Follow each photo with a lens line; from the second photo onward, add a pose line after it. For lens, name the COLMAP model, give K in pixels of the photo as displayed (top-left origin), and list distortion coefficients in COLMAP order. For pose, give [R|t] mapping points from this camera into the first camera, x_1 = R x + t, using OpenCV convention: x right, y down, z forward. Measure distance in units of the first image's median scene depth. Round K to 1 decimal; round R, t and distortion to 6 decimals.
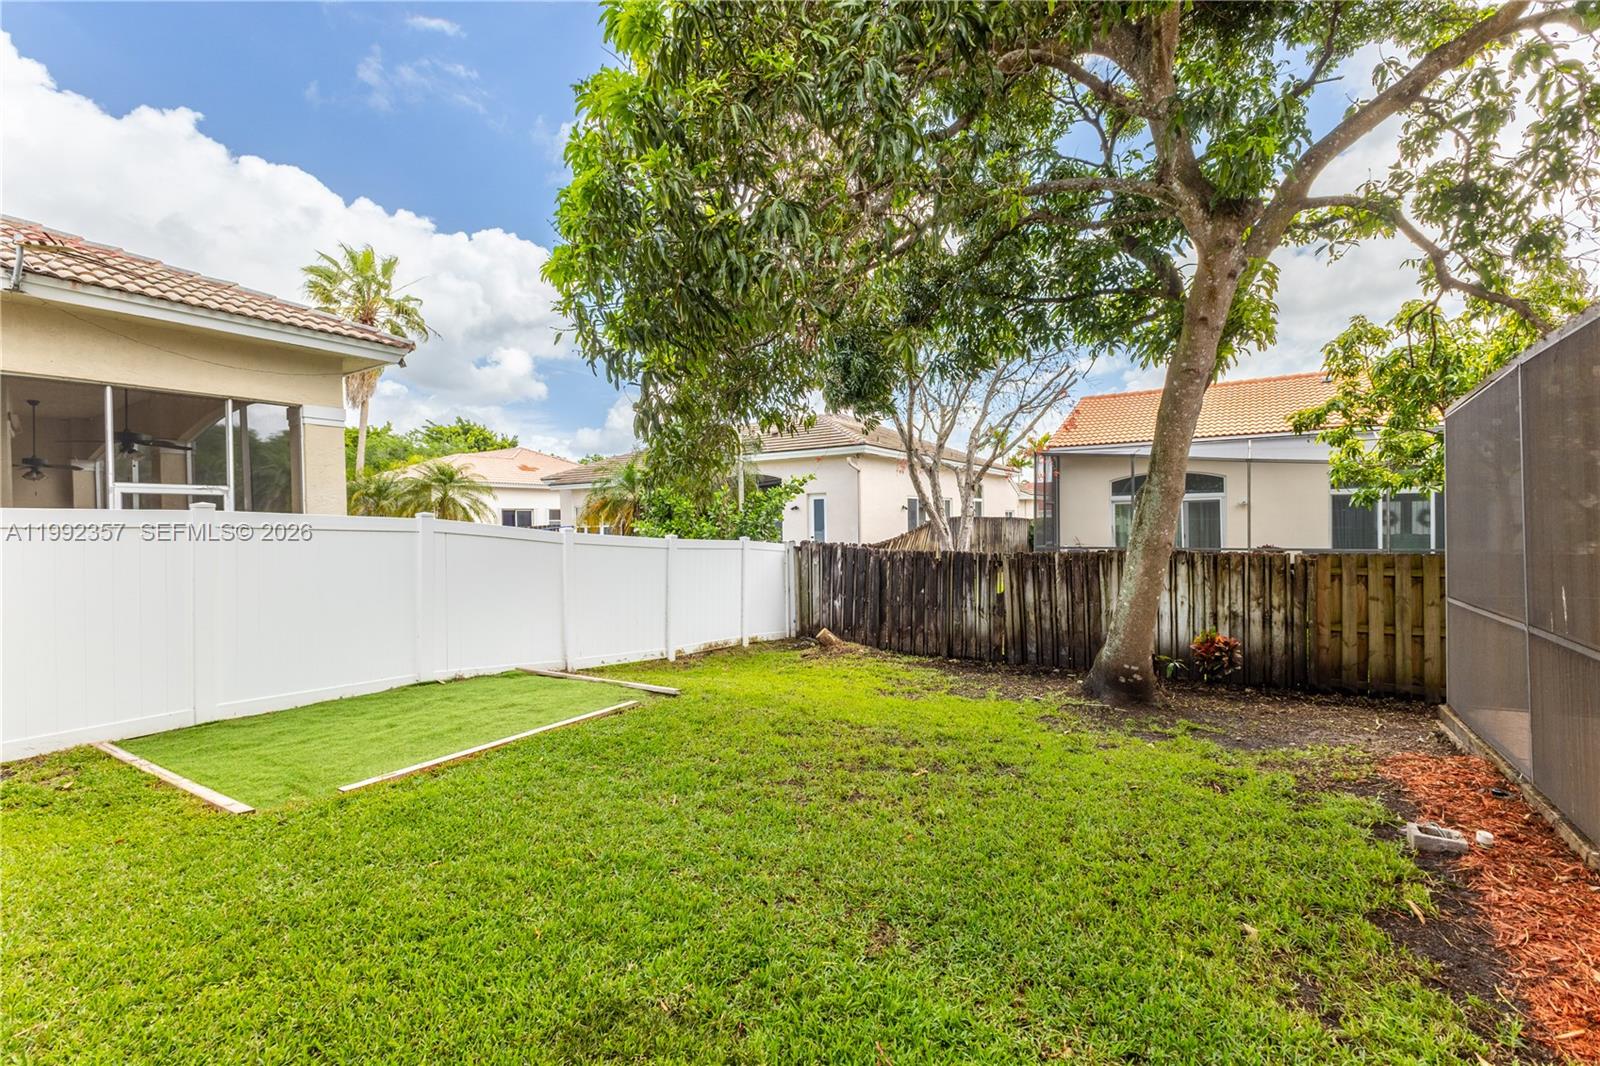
lens RADIAL K [[690.5, 0, 800.0], [0, 690.5, 533.0], [0, 0, 1]] dist [0.001092, -0.000263]
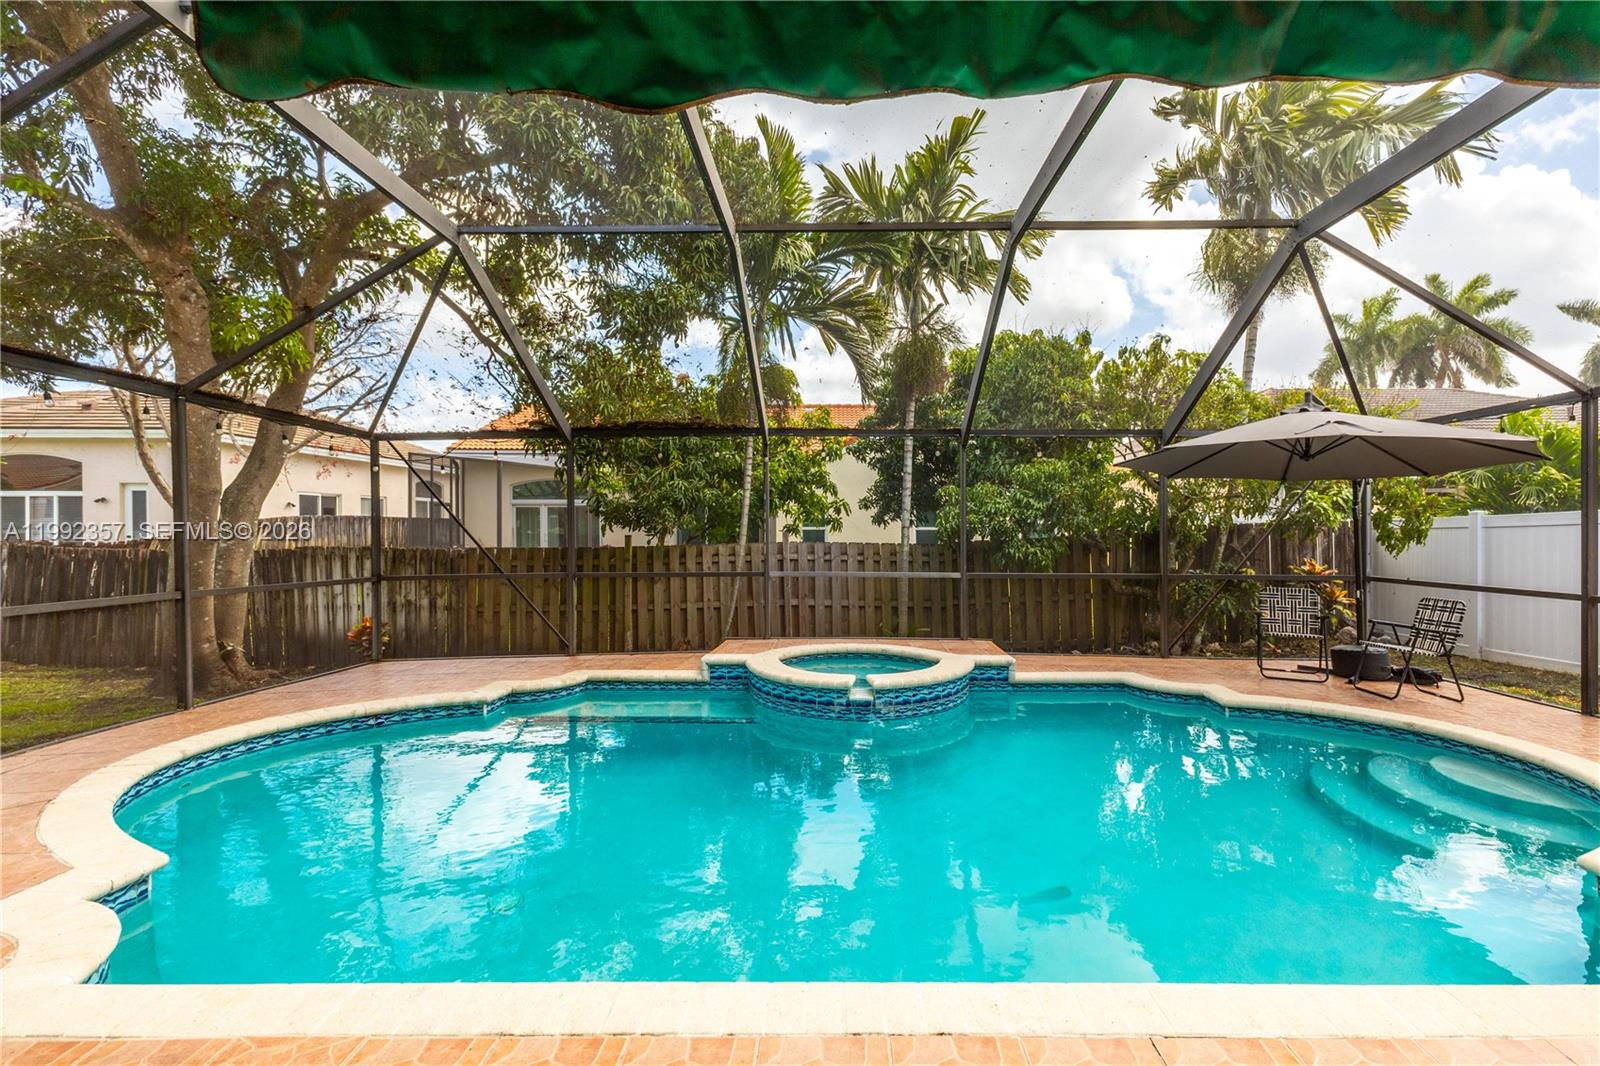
lens RADIAL K [[690.5, 0, 800.0], [0, 690.5, 533.0], [0, 0, 1]] dist [0.001092, -0.000263]
pose [[0.845534, 0.006764, 0.533879, 0.565624], [-0.003117, 0.999965, -0.007732, 0.008971], [-0.533913, 0.004874, 0.845525, -0.321419]]
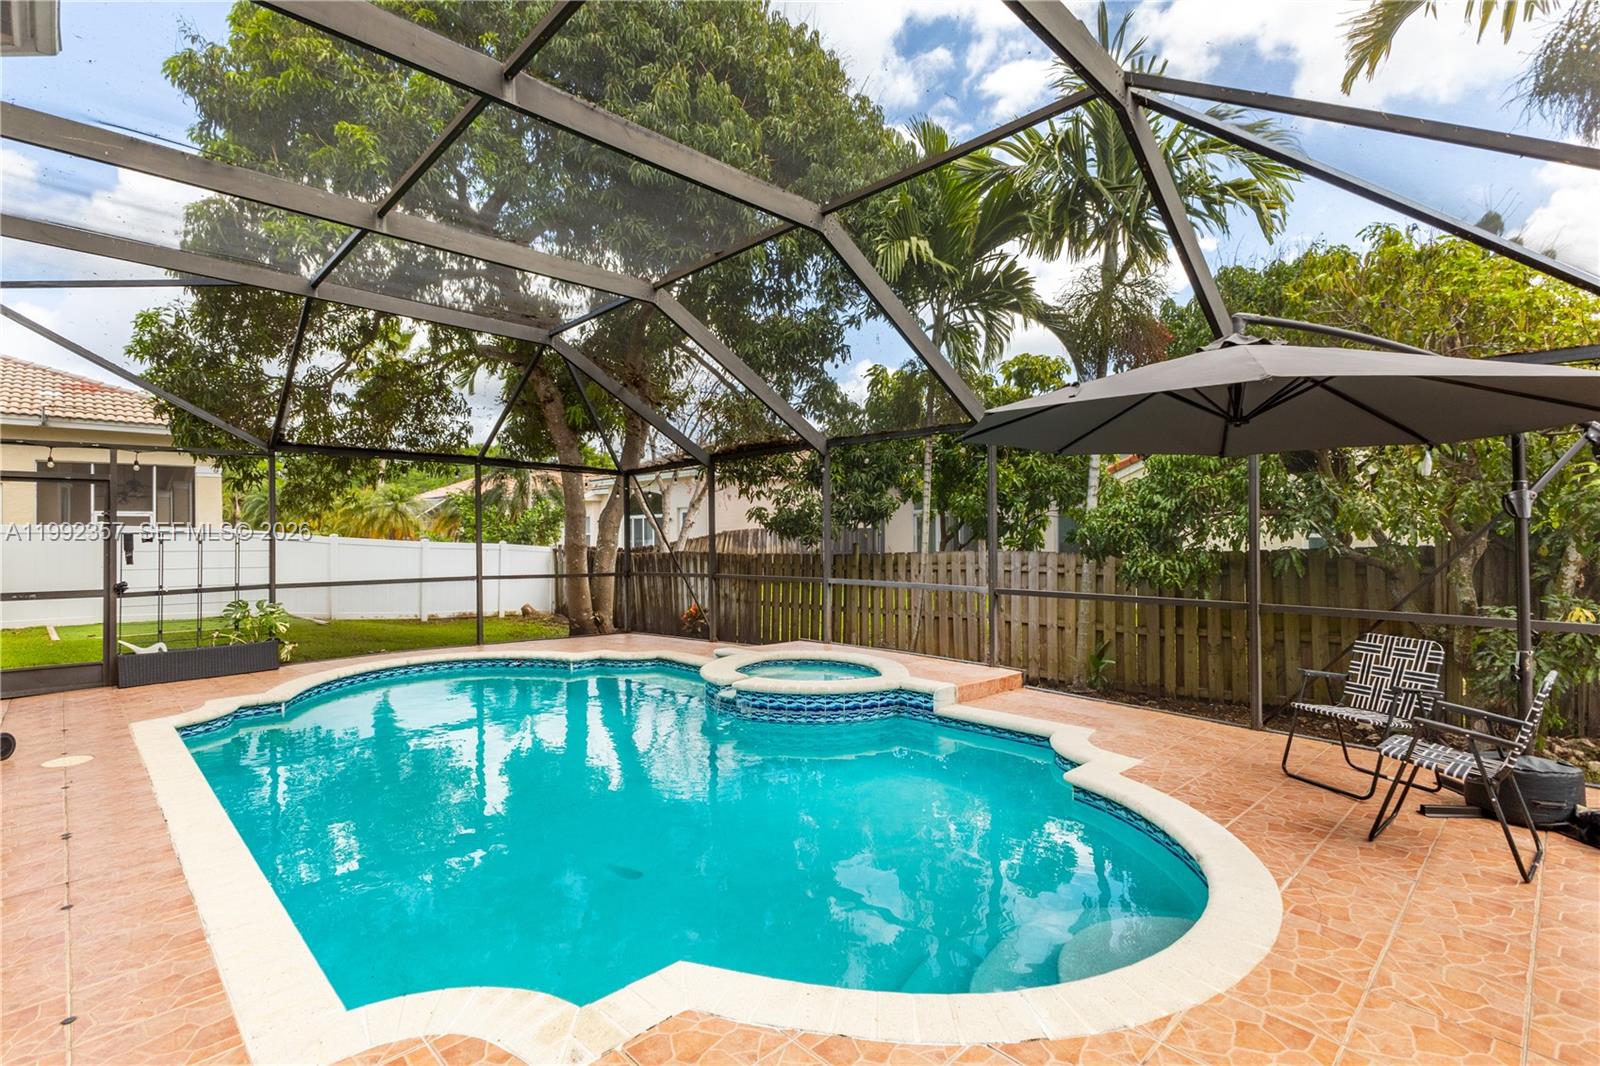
lens RADIAL K [[727.5, 0, 800.0], [0, 727.5, 533.0], [0, 0, 1]] dist [0.007500, -0.000345]
pose [[0.977616, 0.003007, -0.210376, 1.109725], [-0.006142, 0.999880, -0.014247, 0.005776], [0.210308, 0.015220, 0.977517, -0.484015]]
